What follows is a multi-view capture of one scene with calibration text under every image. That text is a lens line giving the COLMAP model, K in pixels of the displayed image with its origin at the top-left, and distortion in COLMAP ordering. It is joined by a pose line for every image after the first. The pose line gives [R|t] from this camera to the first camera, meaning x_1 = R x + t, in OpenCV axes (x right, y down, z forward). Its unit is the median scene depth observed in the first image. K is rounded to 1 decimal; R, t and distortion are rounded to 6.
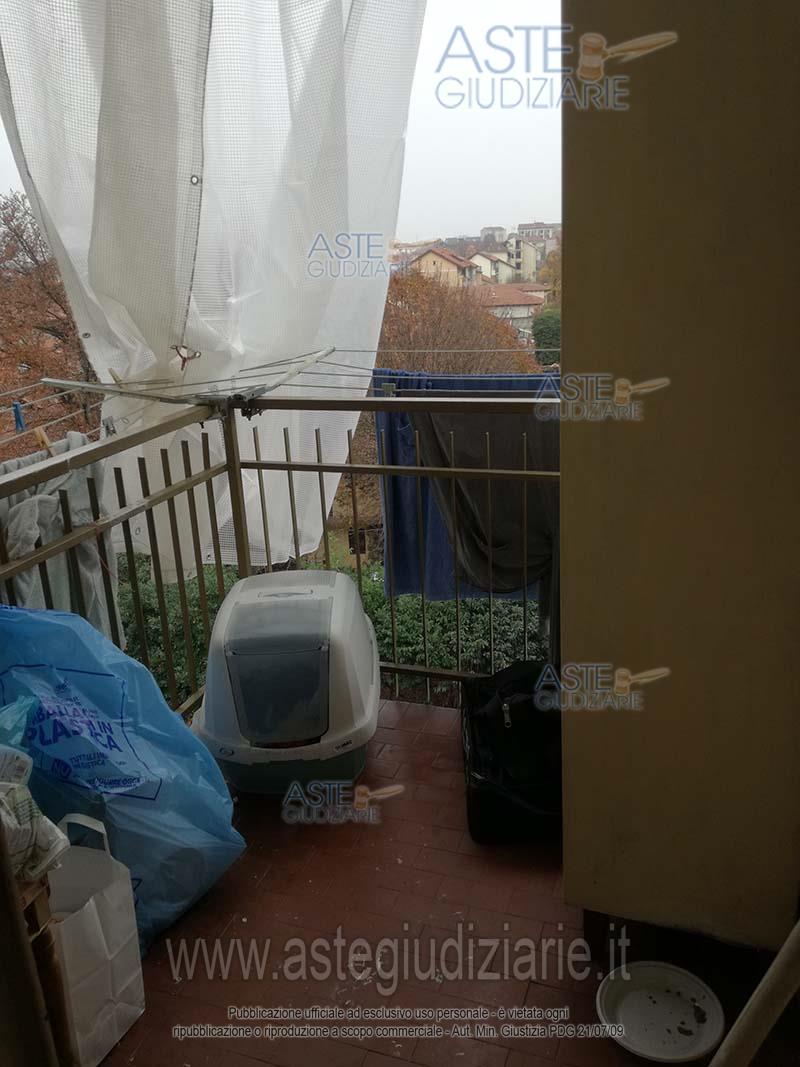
lens RADIAL K [[866.8, 0, 400.0], [0, 866.8, 533.5], [0, 0, 1]] dist [0.107567, -0.210264]
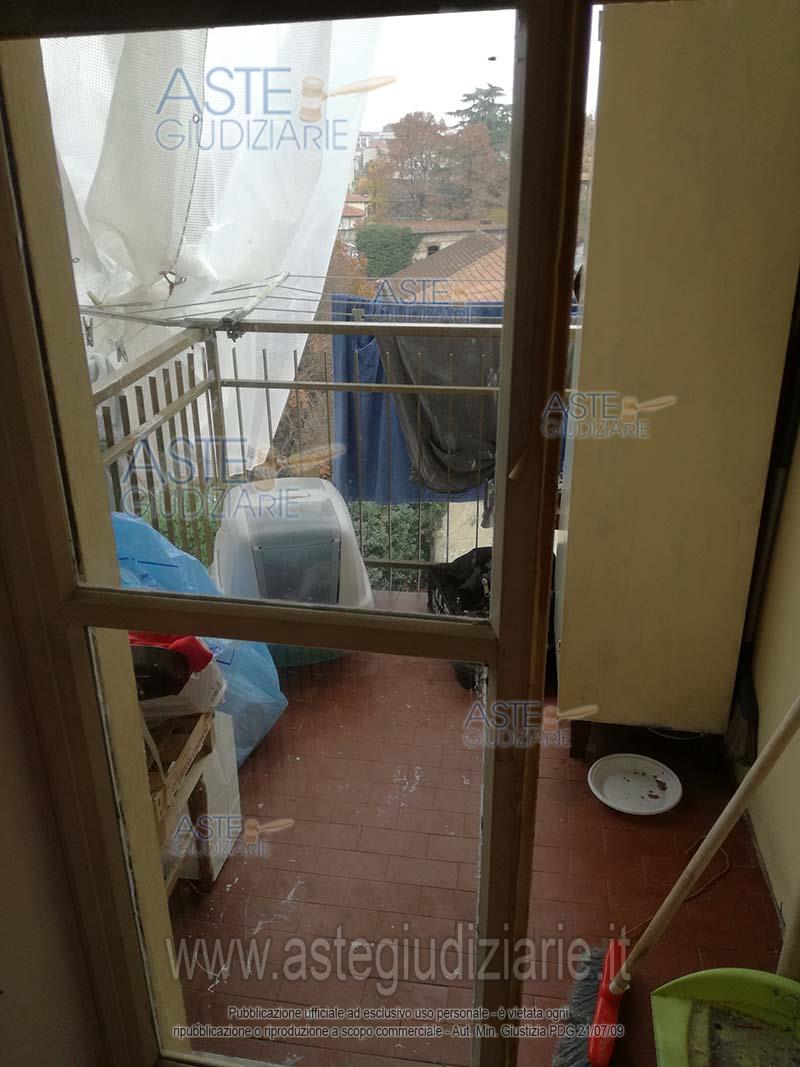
lens RADIAL K [[867.8, 0, 400.8], [0, 867.8, 545.5], [0, 0, 1]] dist [-0.003546, -0.004105]
pose [[0.979582, -0.038079, 0.197404, -0.187328], [0.016965, 0.994053, 0.107564, 0.010613], [-0.200326, -0.102019, 0.974403, -0.128323]]
